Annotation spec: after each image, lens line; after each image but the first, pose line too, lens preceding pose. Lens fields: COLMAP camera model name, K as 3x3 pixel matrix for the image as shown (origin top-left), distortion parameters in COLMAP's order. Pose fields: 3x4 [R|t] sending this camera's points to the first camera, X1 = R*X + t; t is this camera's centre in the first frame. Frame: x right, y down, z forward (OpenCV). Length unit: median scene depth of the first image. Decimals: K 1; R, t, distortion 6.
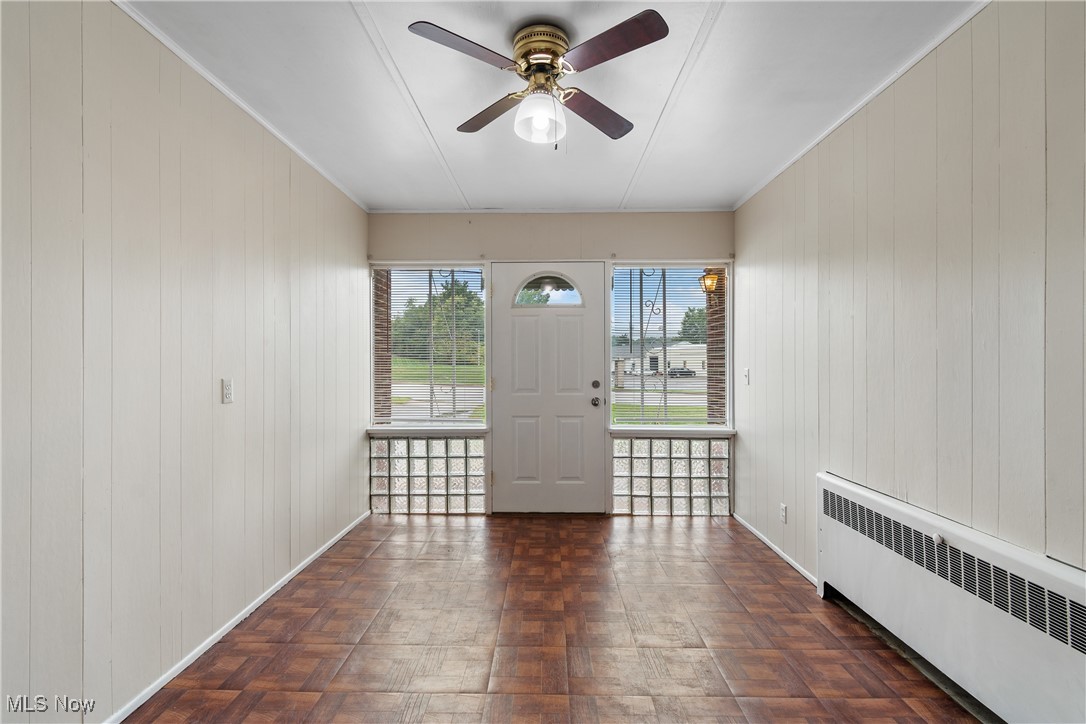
lens RADIAL K [[482.1, 0, 541.6], [0, 482.1, 363.4], [0, 0, 1]] dist [0.002036, -0.000995]
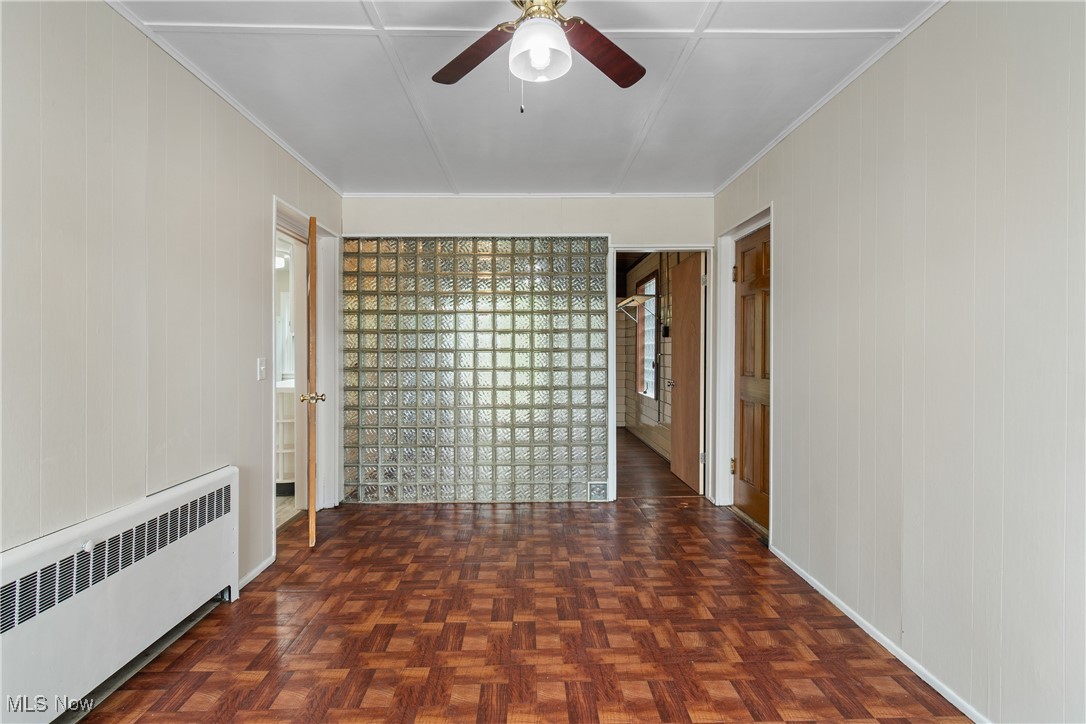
lens RADIAL K [[482.1, 0, 541.6], [0, 482.1, 363.4], [0, 0, 1]] dist [0.002036, -0.000995]
pose [[-0.999106, -0.000967, -0.042259, 0.032686], [-0.001976, 0.999714, 0.023834, 0.006809], [0.042224, 0.023896, -0.998822, 1.951146]]
